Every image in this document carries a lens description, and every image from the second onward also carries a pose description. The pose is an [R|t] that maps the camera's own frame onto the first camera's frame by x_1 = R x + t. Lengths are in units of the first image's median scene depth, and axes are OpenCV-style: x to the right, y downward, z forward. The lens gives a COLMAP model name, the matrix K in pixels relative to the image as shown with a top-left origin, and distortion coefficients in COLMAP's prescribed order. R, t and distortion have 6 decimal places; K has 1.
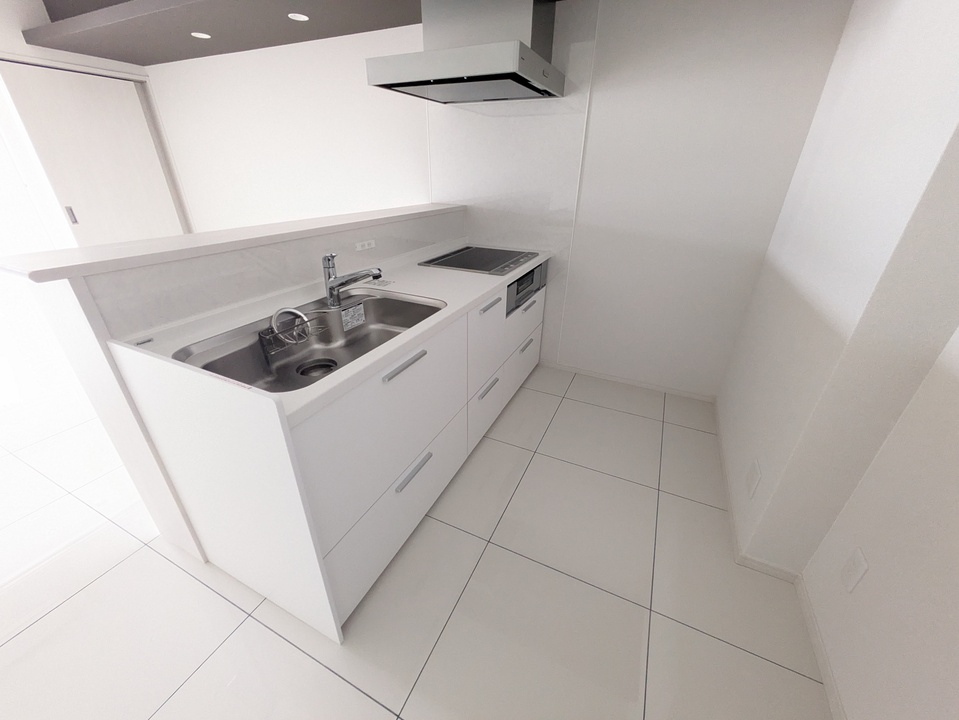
lens RADIAL K [[384.0, 0, 479.5], [0, 384.0, 360.0], [0, 0, 1]] dist [-0.000813, 0.000001]
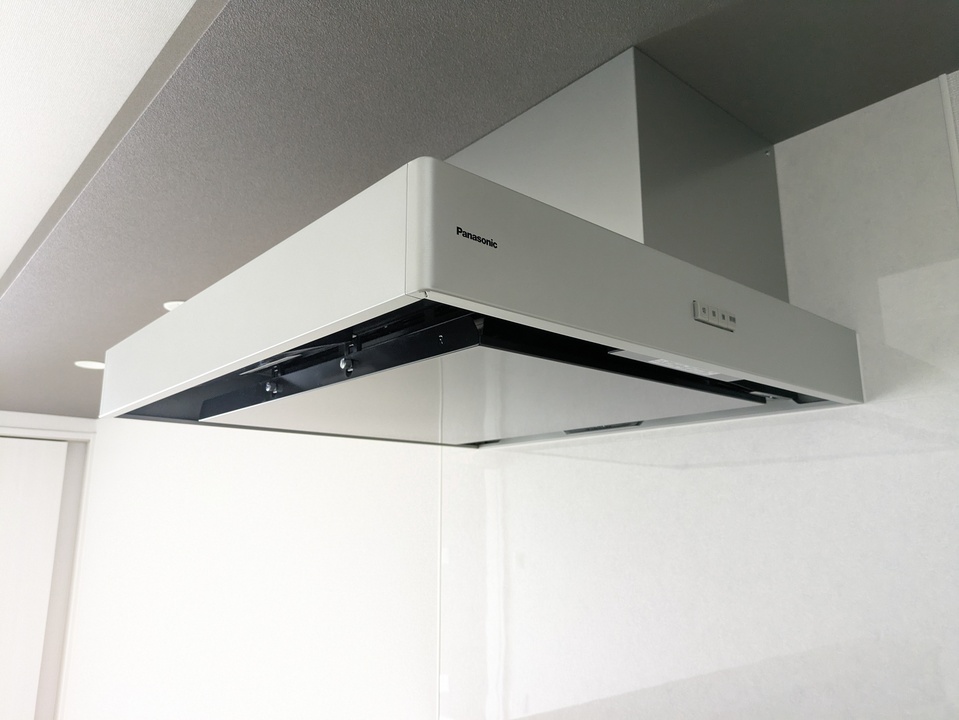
lens RADIAL K [[701.0, 0, 479.5], [0, 701.0, 360.0], [0, 0, 1]] dist [0.002373, 0.000436]
pose [[0.924872, -0.102309, -0.366257, 0.143372], [-0.158742, 0.771334, -0.616316, -0.351407], [0.345561, 0.628154, 0.697145, 0.528008]]
